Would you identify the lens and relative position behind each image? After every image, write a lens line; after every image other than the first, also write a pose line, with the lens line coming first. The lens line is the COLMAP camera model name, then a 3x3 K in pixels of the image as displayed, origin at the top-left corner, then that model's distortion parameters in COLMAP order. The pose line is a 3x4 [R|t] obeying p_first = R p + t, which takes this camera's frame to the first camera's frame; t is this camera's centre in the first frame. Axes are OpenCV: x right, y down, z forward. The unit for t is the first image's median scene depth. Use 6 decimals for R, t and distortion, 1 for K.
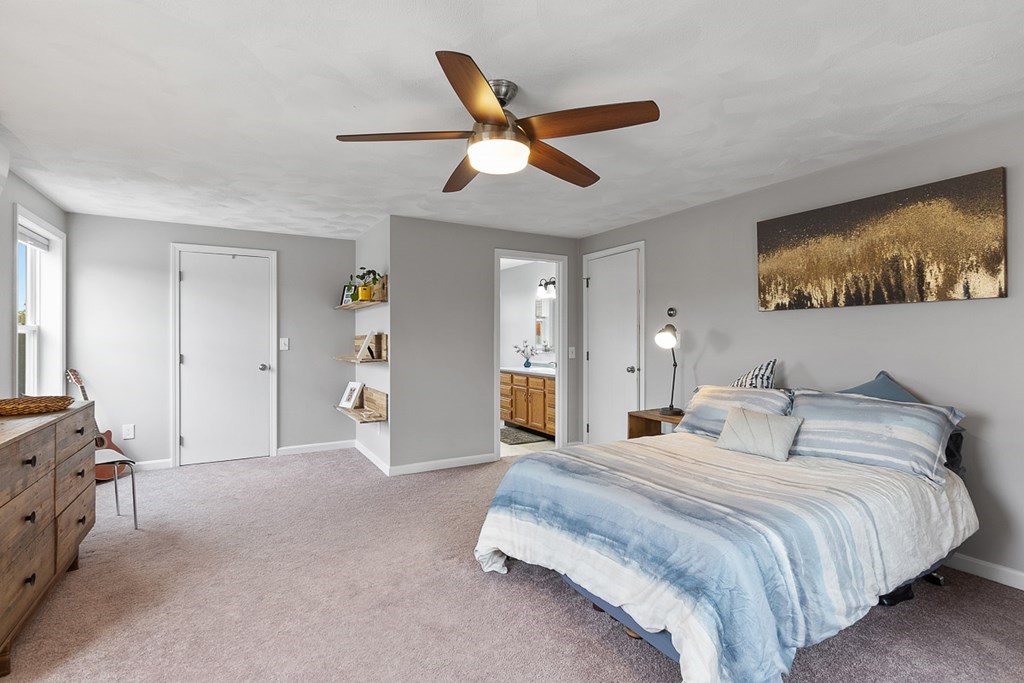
lens RADIAL K [[486.2, 0, 510.1], [0, 486.2, 339.4], [0, 0, 1]] dist [-0.000568, -0.000091]
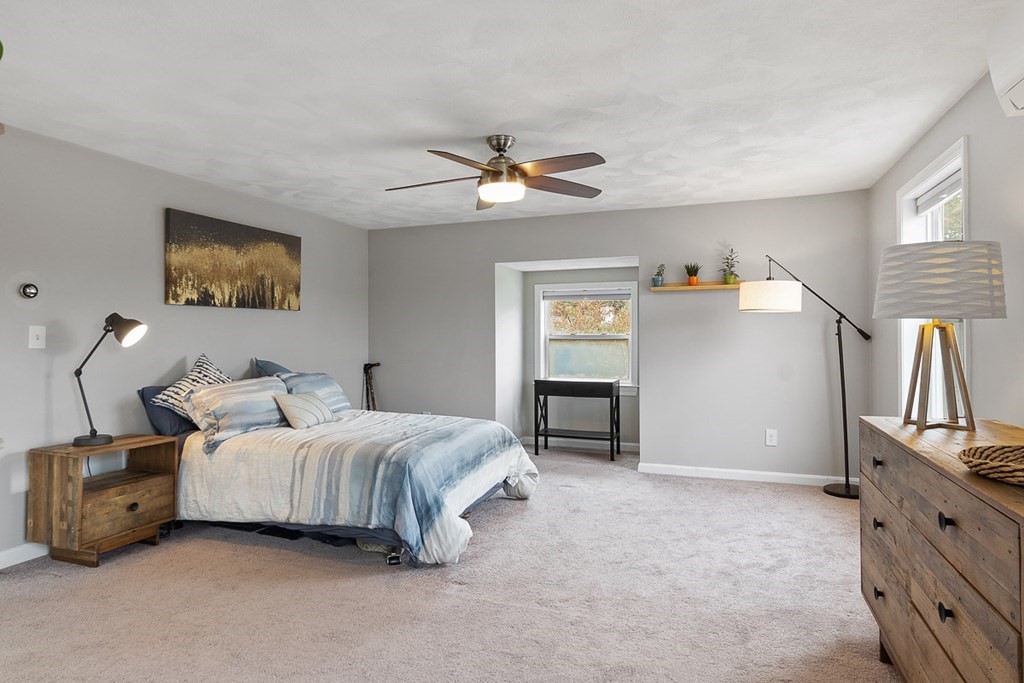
lens RADIAL K [[570.6, 0, 510.3], [0, 570.6, 336.5], [0, 0, 1]] dist [-0.003210, -0.000388]
pose [[-0.626313, -0.001736, 0.779570, -0.830790], [0.000090, 0.999997, 0.002299, 0.001820], [-0.779572, 0.001510, -0.626311, 1.305180]]
